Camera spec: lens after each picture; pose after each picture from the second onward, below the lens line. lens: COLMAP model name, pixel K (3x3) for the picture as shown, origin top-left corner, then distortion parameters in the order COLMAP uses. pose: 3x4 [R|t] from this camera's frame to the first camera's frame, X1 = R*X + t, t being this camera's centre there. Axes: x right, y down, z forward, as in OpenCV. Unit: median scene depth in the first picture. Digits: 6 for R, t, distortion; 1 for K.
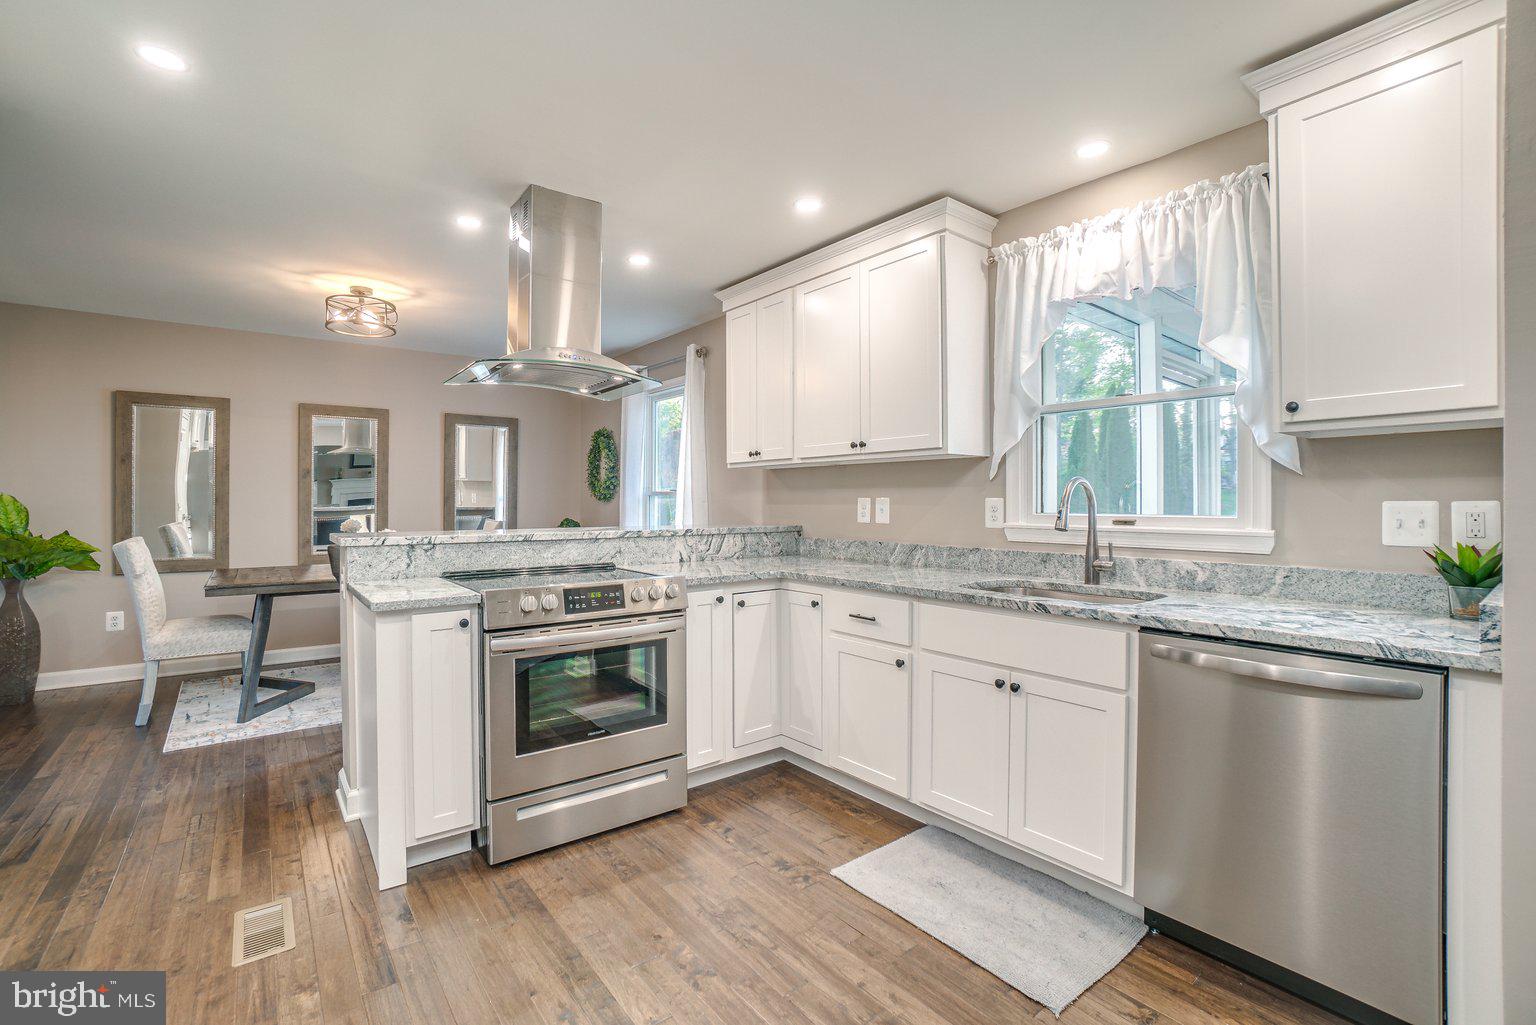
lens RADIAL K [[676.9, 0, 761.0], [0, 676.9, 503.9], [0, 0, 1]] dist [-0.061907, 0.021158]
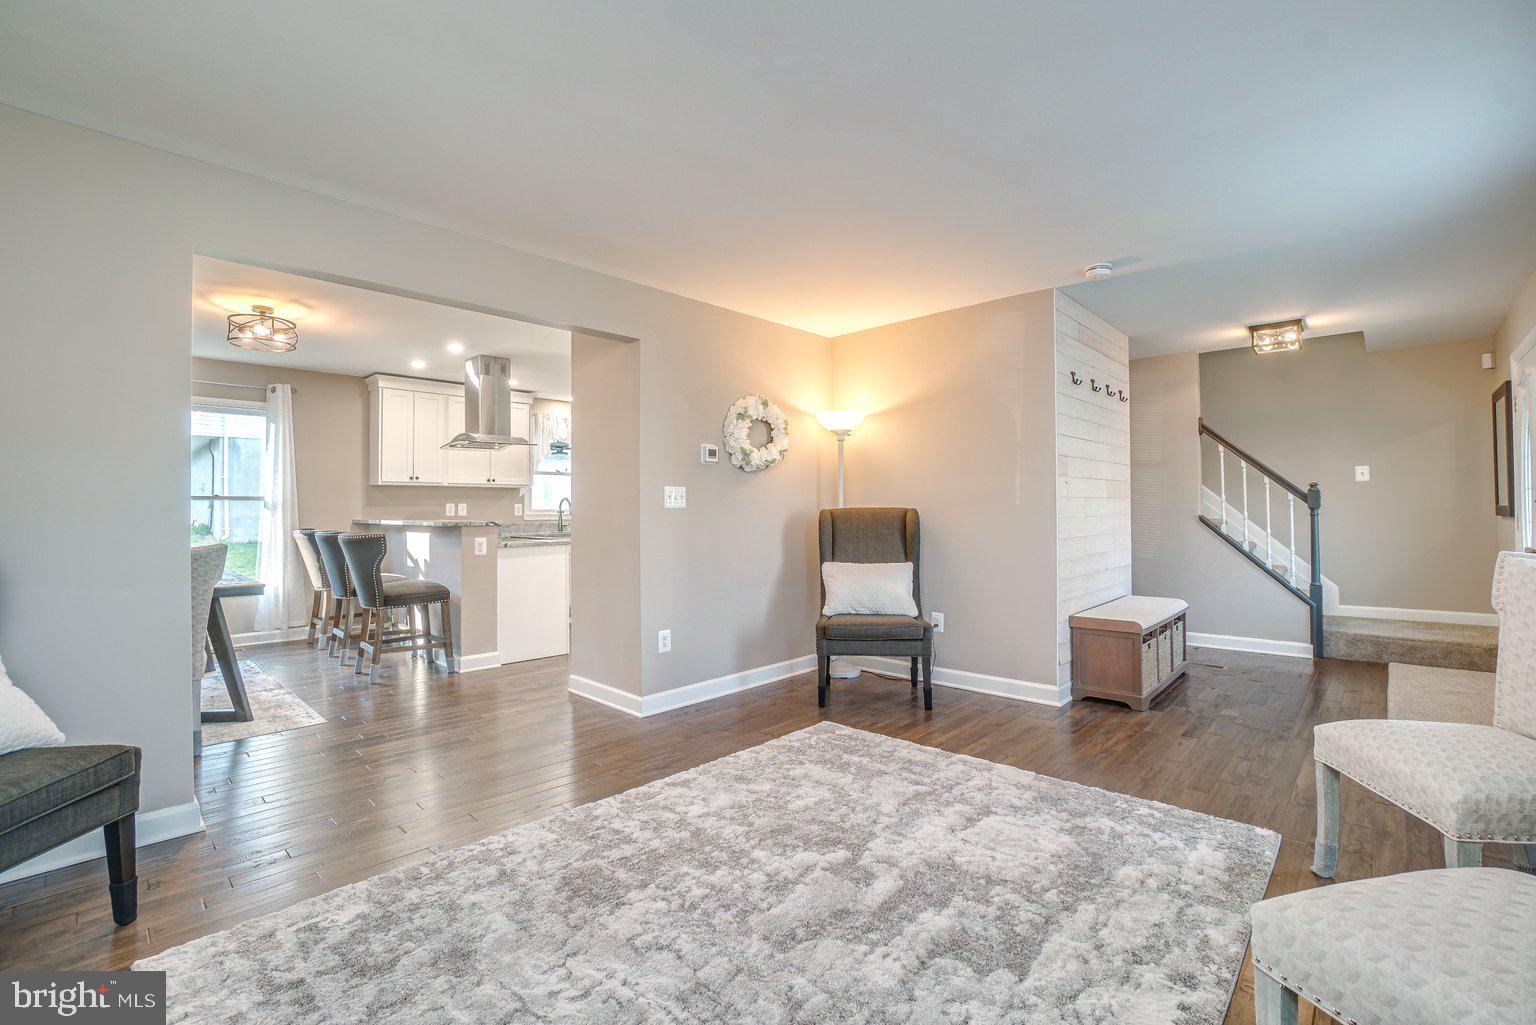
lens RADIAL K [[676.9, 0, 761.0], [0, 676.9, 503.9], [0, 0, 1]] dist [-0.061907, 0.021158]
pose [[-0.143398, 0.008577, 0.989628, -1.984410], [0.003953, 0.999959, -0.008094, 0.012495], [-0.989657, 0.002751, -0.143427, 0.375848]]
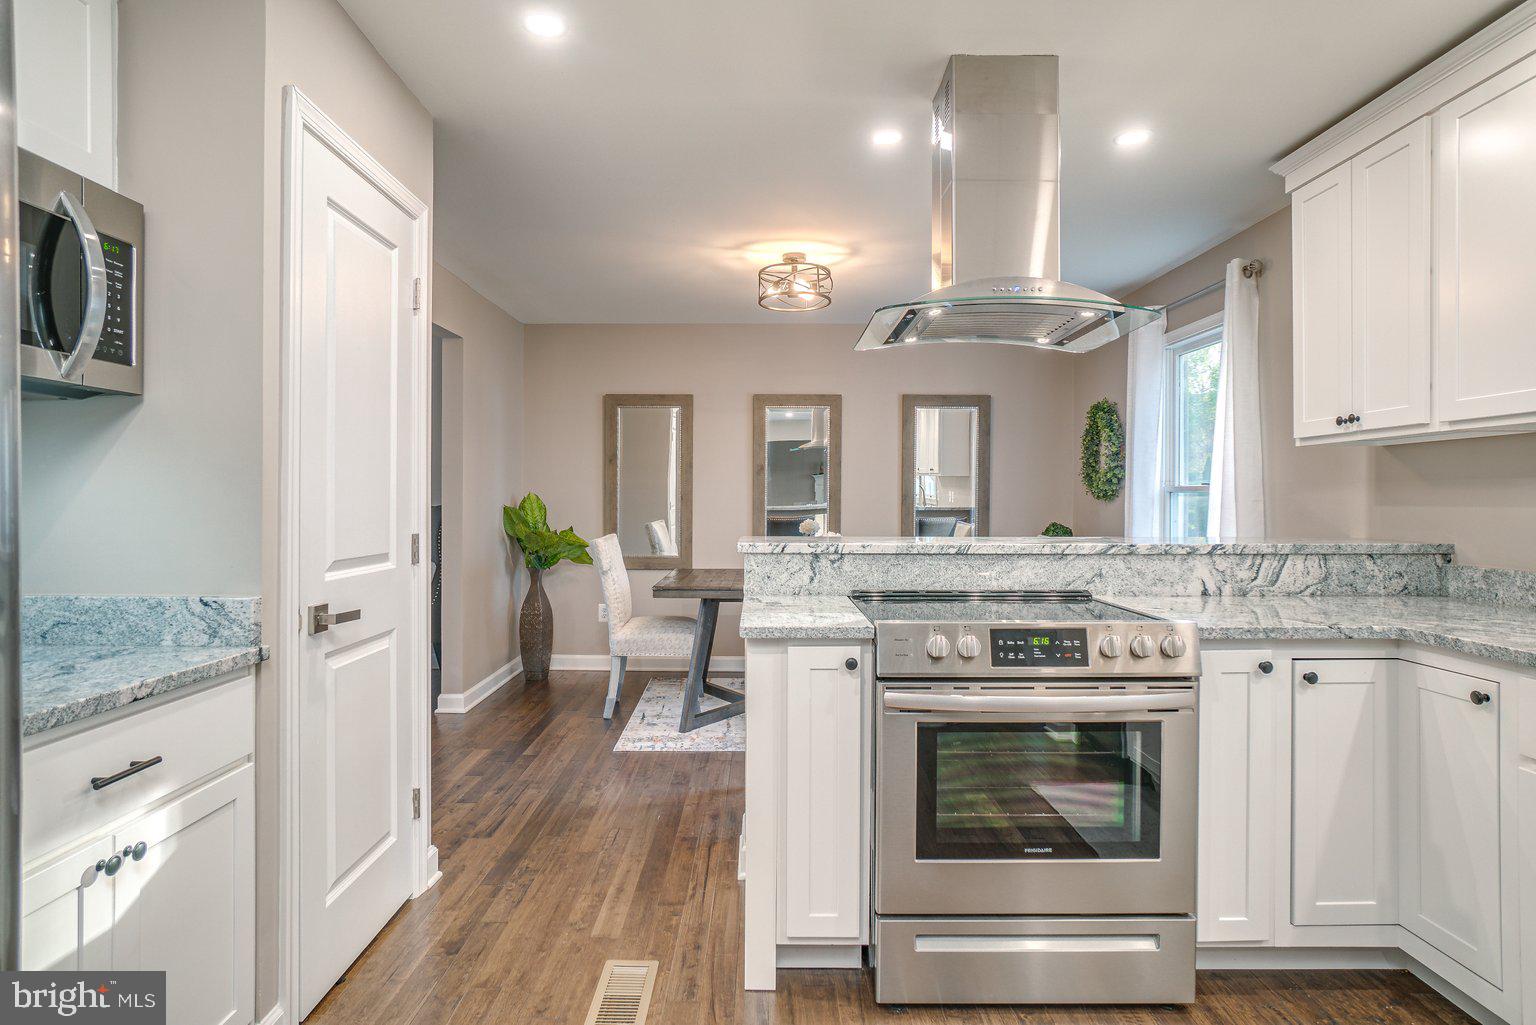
lens RADIAL K [[811.5, 0, 757.1], [0, 811.5, 503.4], [0, 0, 1]] dist [-0.041560, 0.024722]
pose [[0.787363, 0.003914, -0.616477, 0.015870], [-0.004336, 0.999990, 0.000811, 0.000293], [0.616474, 0.002035, 0.787373, 0.144718]]
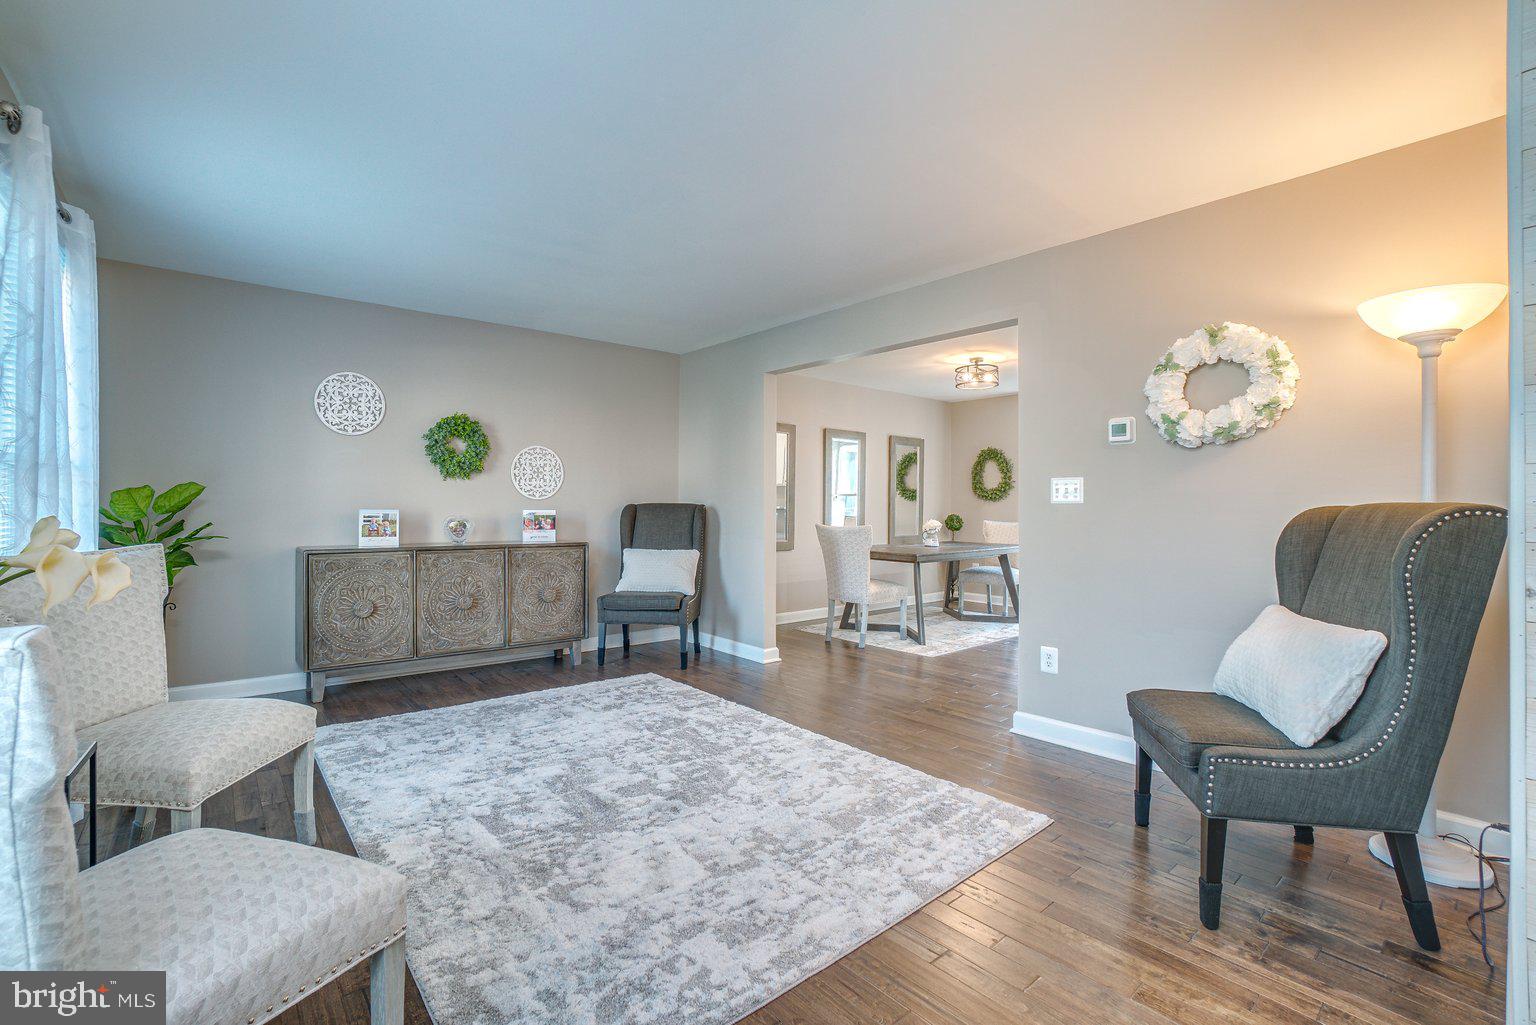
lens RADIAL K [[676.9, 0, 761.0], [0, 676.9, 503.9], [0, 0, 1]] dist [-0.061907, 0.021158]
pose [[0.999291, 0.001569, 0.037620, -1.282561], [-0.001402, 0.999989, -0.004467, 0.014698], [-0.037627, 0.004411, 0.999282, -0.572788]]
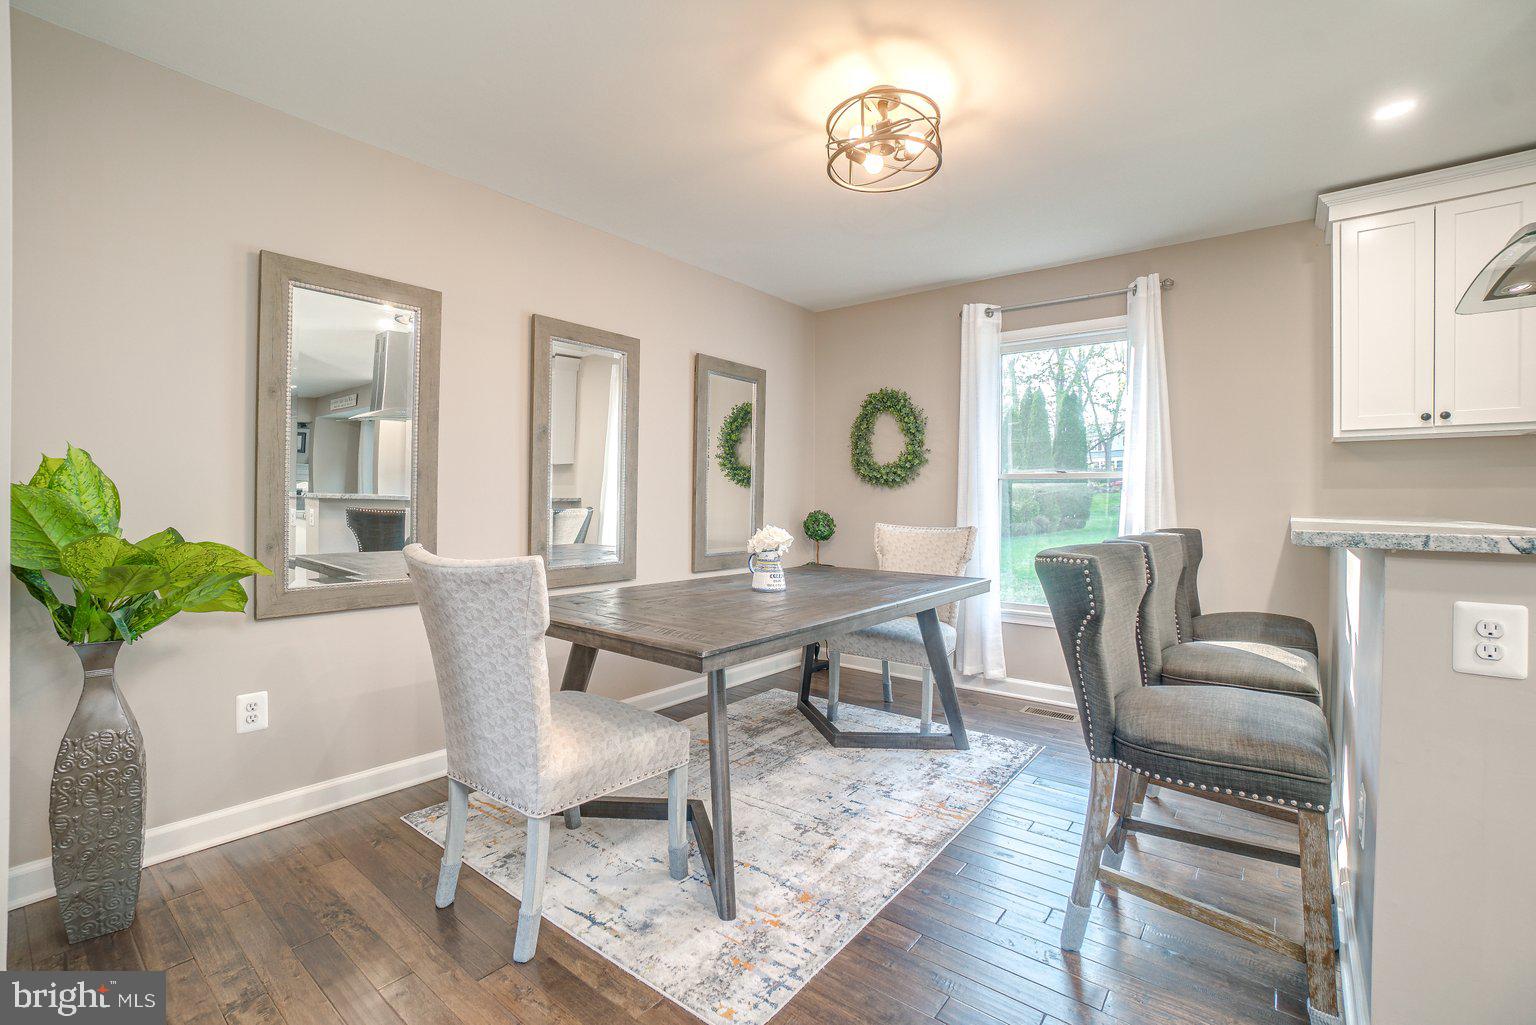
lens RADIAL K [[676.9, 0, 761.0], [0, 676.9, 503.9], [0, 0, 1]] dist [-0.061907, 0.021158]
pose [[0.972492, 0.003327, 0.232914, -0.927593], [-0.004562, 0.999978, 0.004760, 0.020423], [-0.232893, -0.005691, 0.972486, 0.529980]]
